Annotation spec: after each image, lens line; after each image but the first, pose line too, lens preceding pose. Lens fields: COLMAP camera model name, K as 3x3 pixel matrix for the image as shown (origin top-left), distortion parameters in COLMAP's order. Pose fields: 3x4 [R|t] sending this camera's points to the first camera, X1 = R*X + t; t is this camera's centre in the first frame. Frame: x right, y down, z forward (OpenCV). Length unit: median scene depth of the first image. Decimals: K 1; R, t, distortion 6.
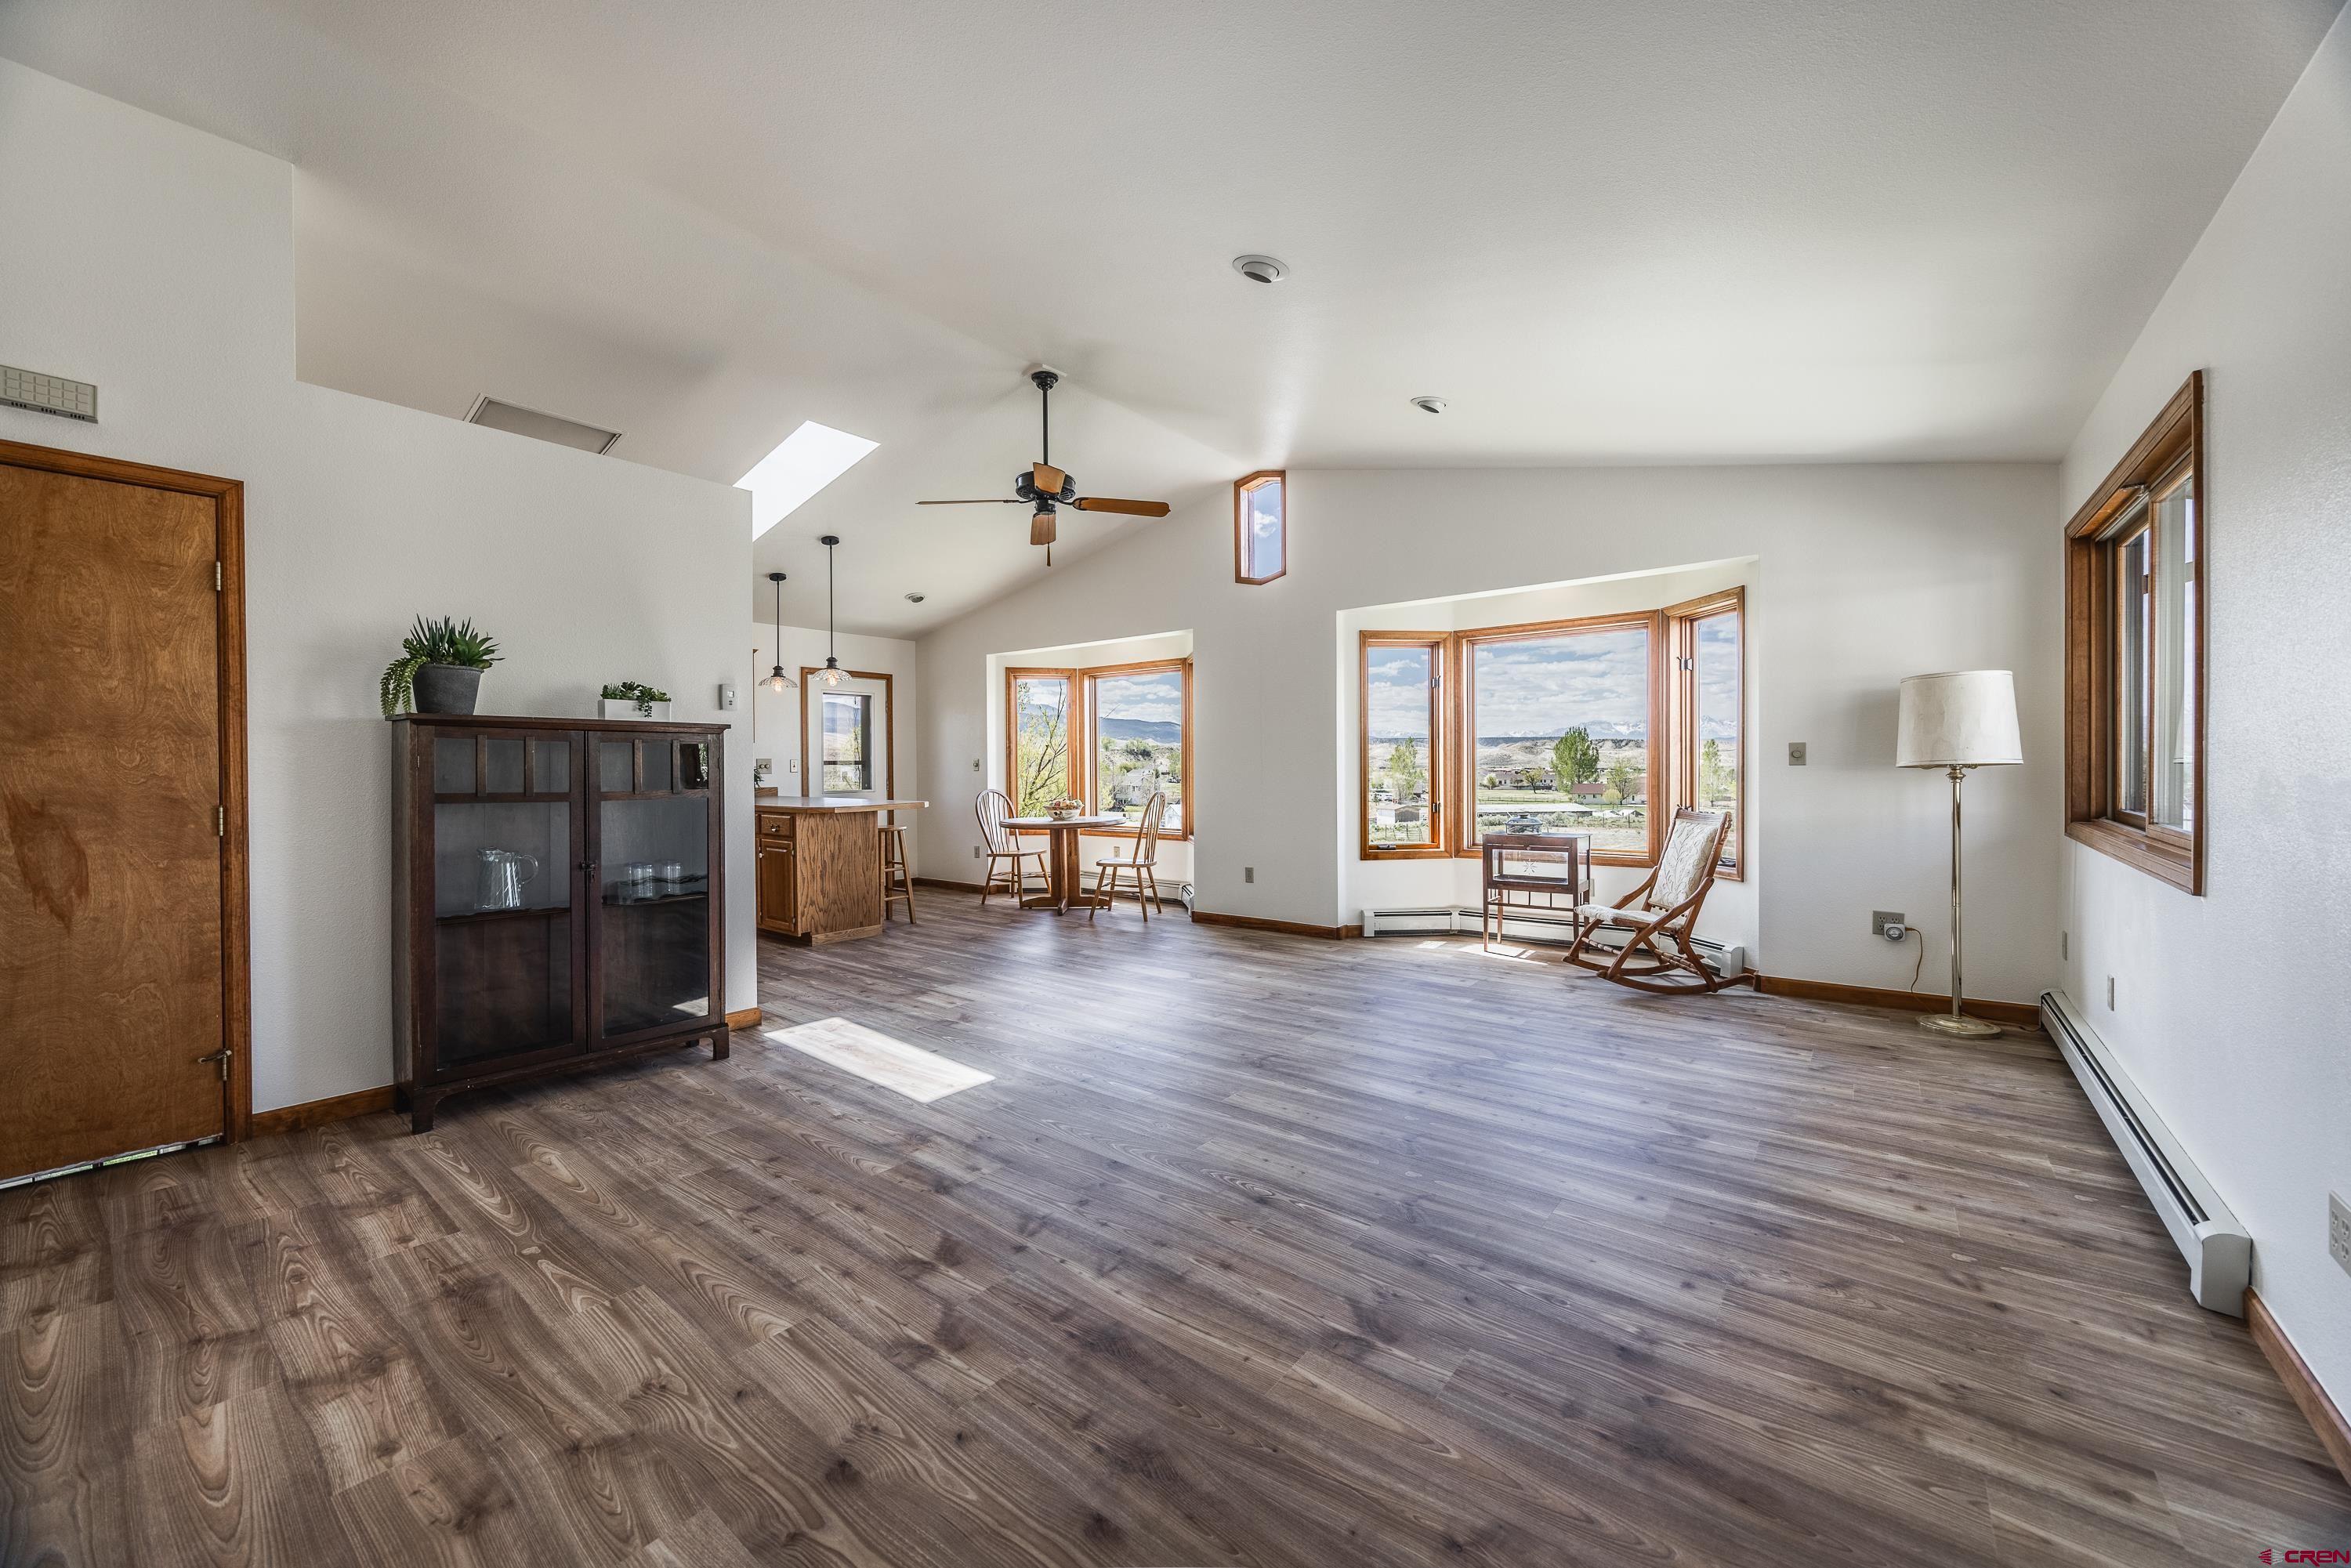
lens RADIAL K [[882.9, 0, 1172.6], [0, 882.9, 773.2], [0, 0, 1]] dist [-0.005036, 0.000089]
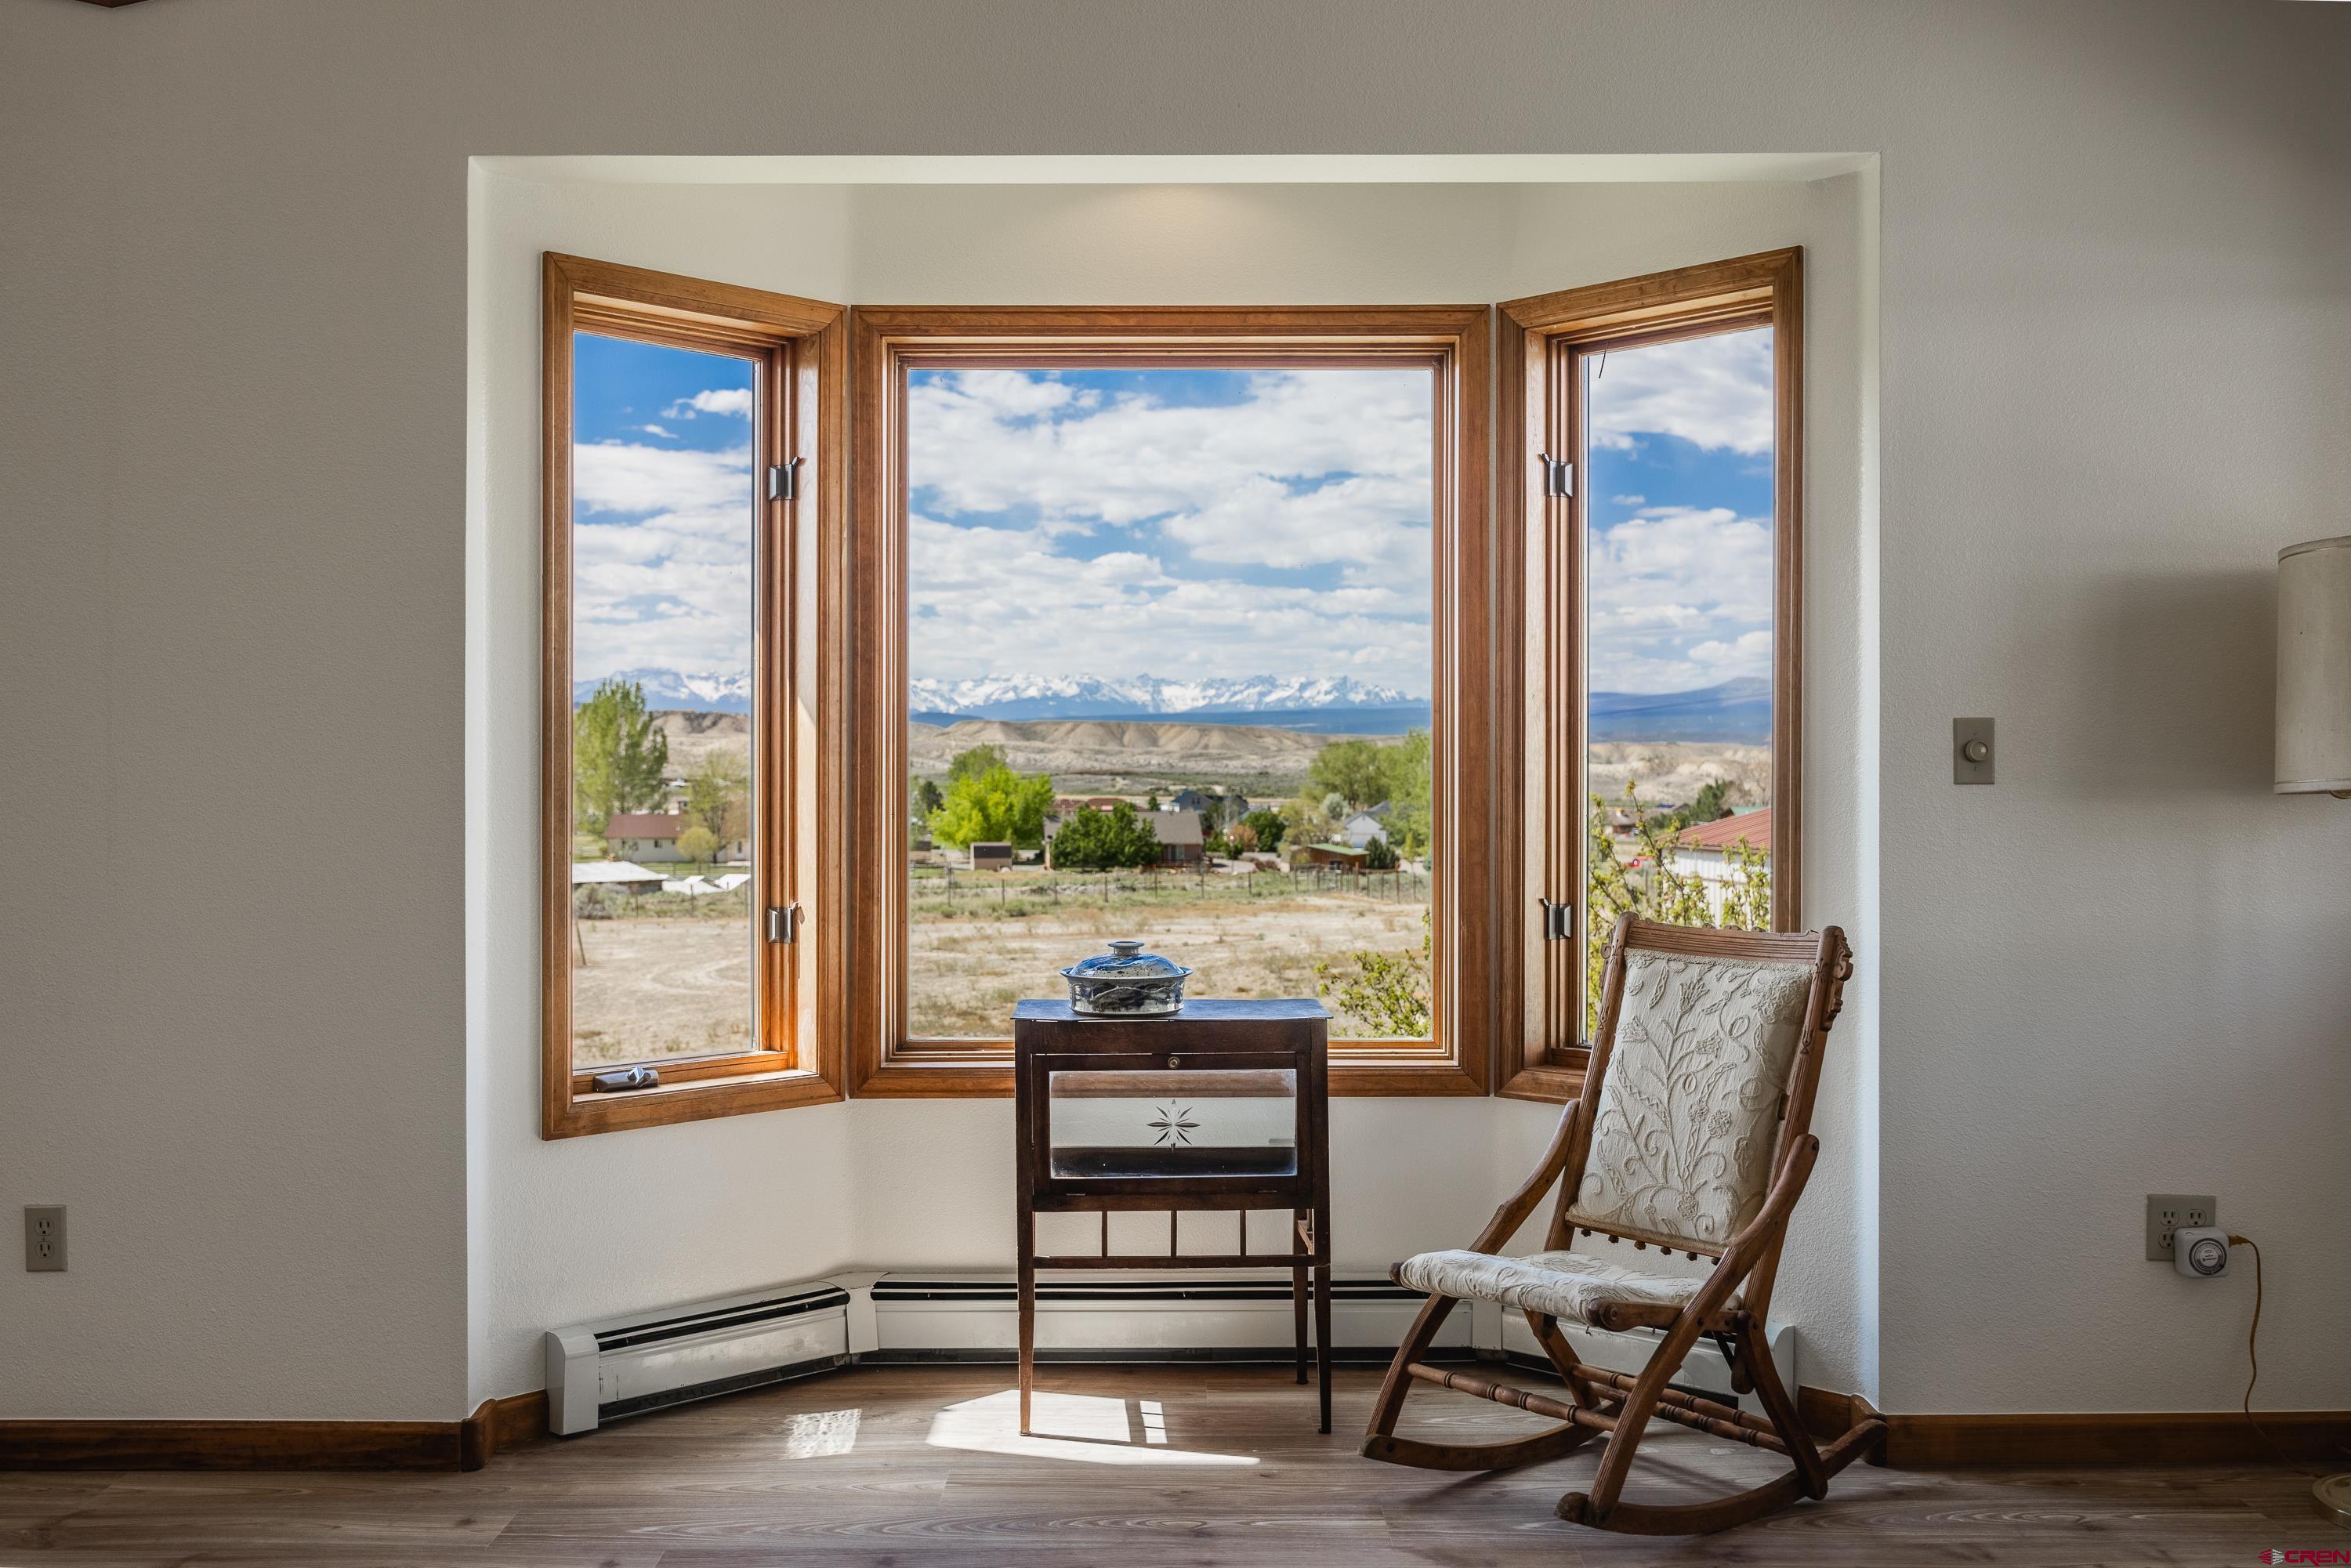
lens RADIAL K [[2282.2, 0, 1175.5], [0, 2282.2, 784.0], [0, 0, 1]] dist [0.017098, 0.007625]
pose [[0.783520, 0.004089, 0.621353, -0.064509], [-0.003275, 0.999992, -0.002452, -0.005132], [-0.621357, -0.000114, 0.783527, 0.390326]]
